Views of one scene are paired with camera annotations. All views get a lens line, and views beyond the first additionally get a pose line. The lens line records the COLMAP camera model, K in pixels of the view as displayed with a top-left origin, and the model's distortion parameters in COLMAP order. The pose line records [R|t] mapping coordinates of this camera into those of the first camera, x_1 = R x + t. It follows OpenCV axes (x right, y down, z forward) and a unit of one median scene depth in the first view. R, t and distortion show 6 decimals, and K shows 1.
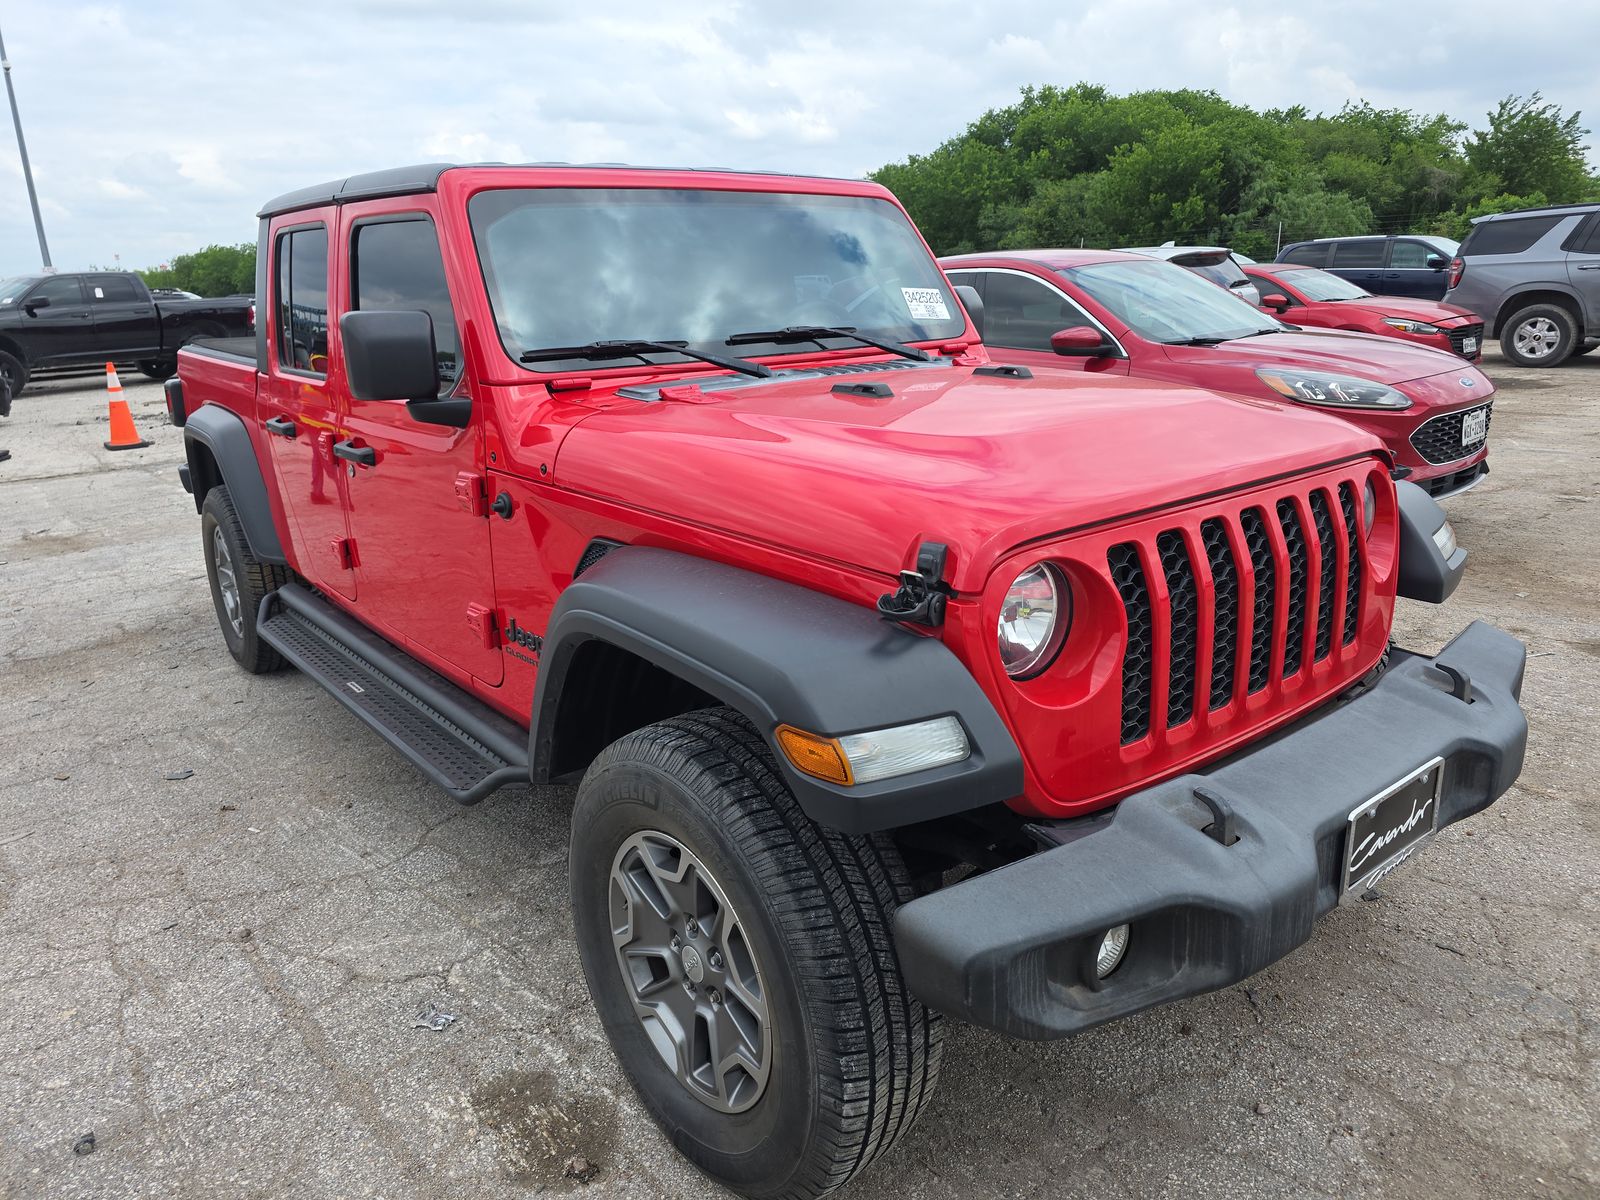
lens RADIAL K [[1077.8, 0, 800.0], [0, 1077.8, 600.0], [0, 0, 1]] dist [0.045666, -0.042933]
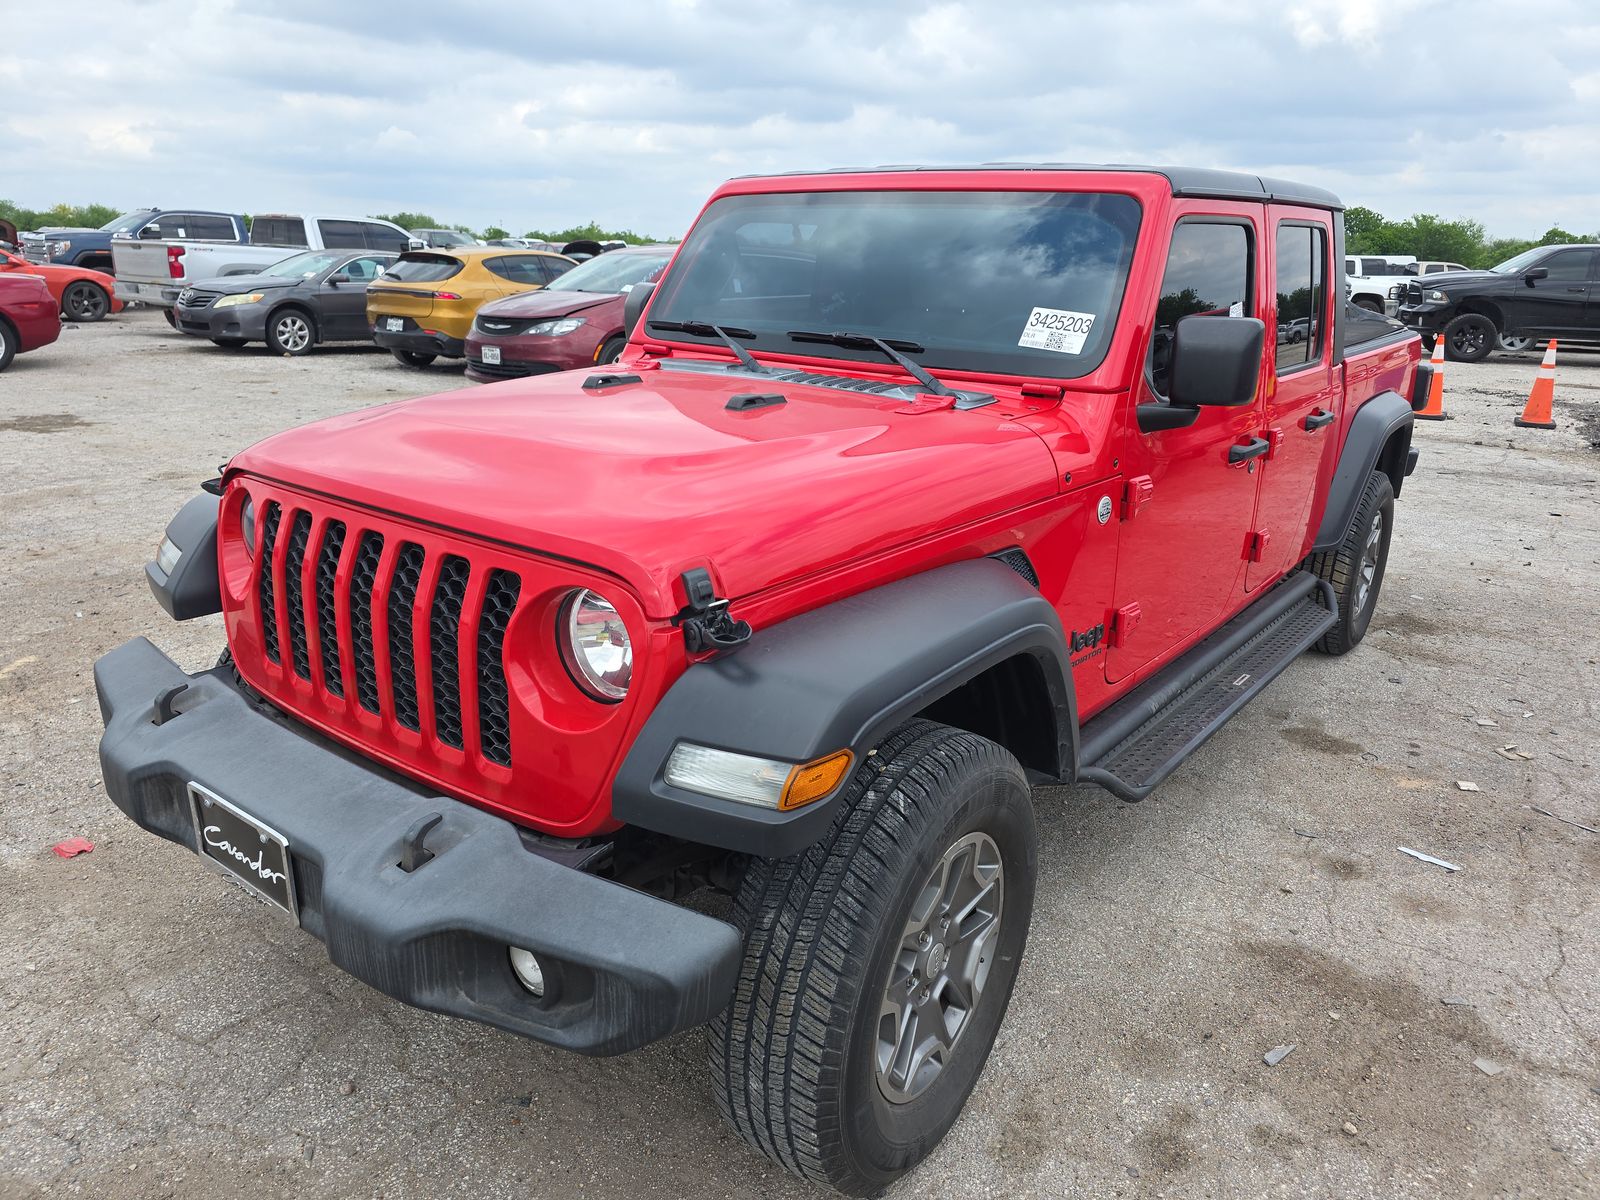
lens RADIAL K [[1077.8, 0, 800.0], [0, 1077.8, 600.0], [0, 0, 1]] dist [0.045666, -0.042933]
pose [[0.202038, 0.338075, -0.919177, 0.458271], [-0.309869, 0.912383, 0.267466, -0.133205], [0.929065, 0.230786, 0.289095, 0.348543]]
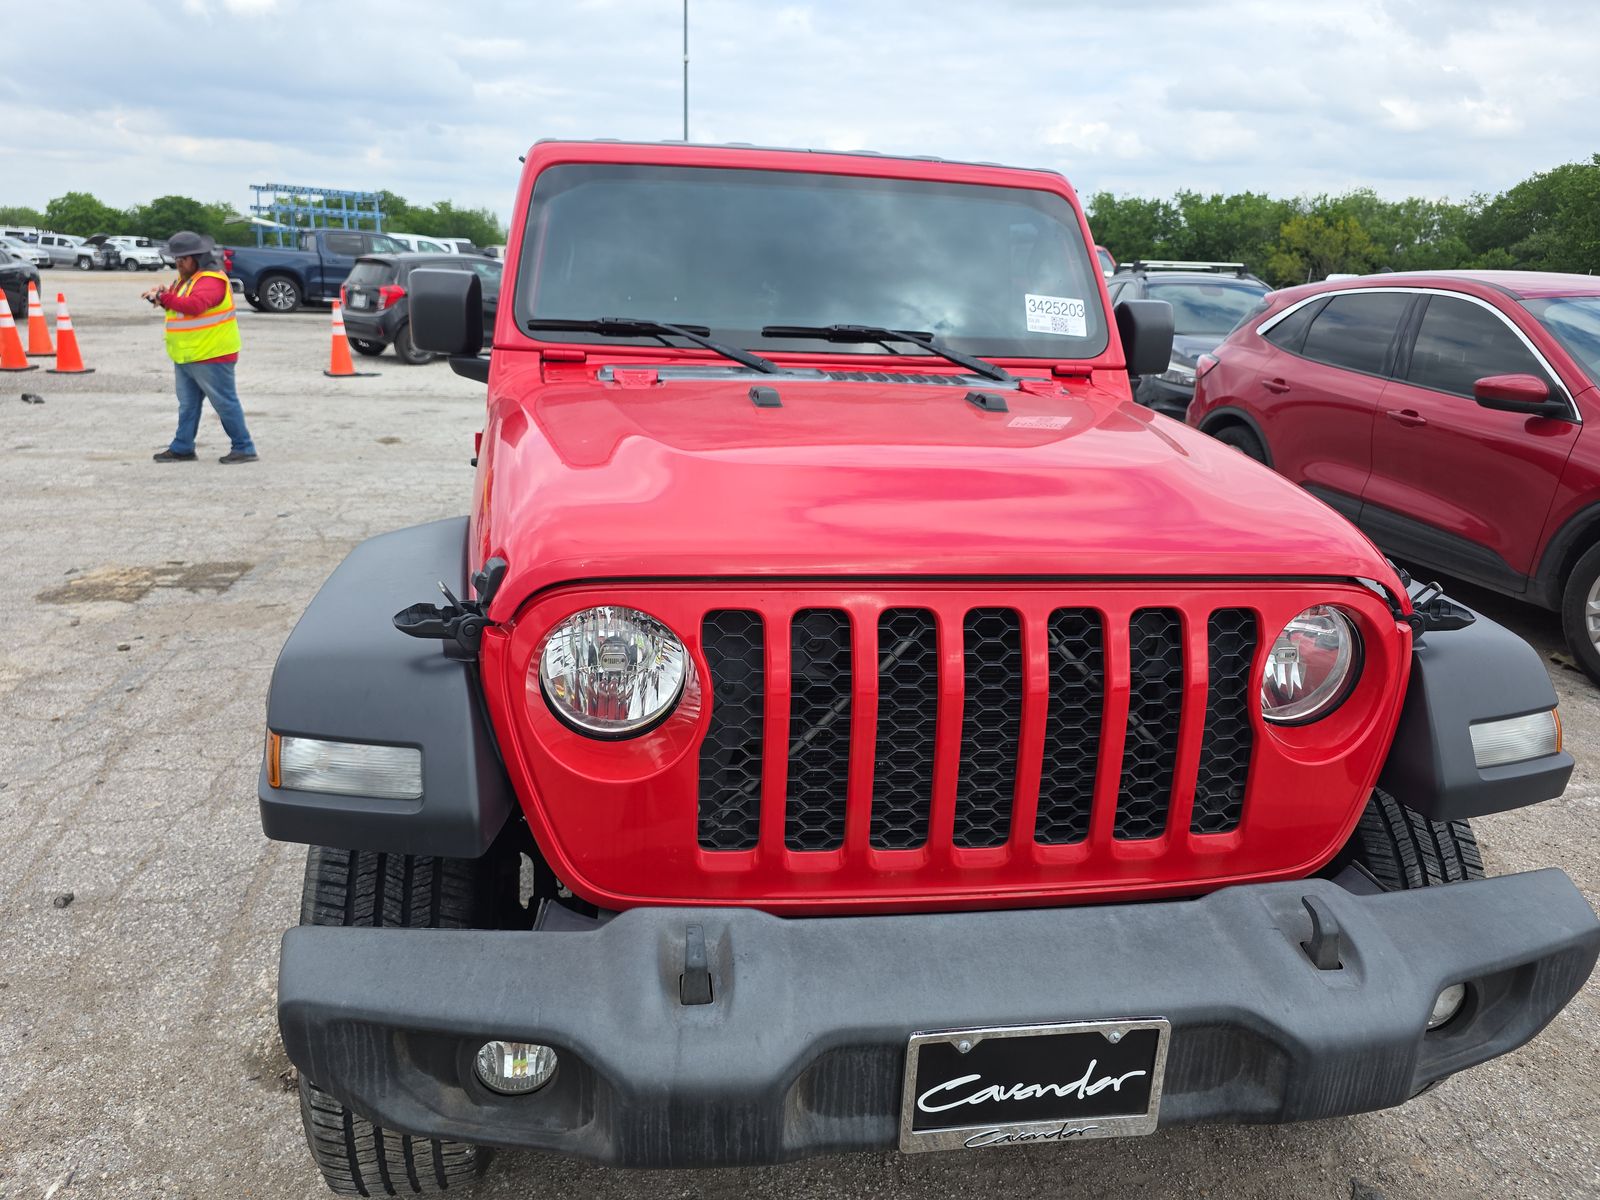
lens RADIAL K [[1077.8, 0, 800.0], [0, 1077.8, 600.0], [0, 0, 1]] dist [0.045666, -0.042933]
pose [[0.865146, 0.214081, -0.453532, 0.202288], [-0.210421, 0.975816, 0.059220, -0.033746], [0.455241, 0.044199, 0.889270, 0.084178]]
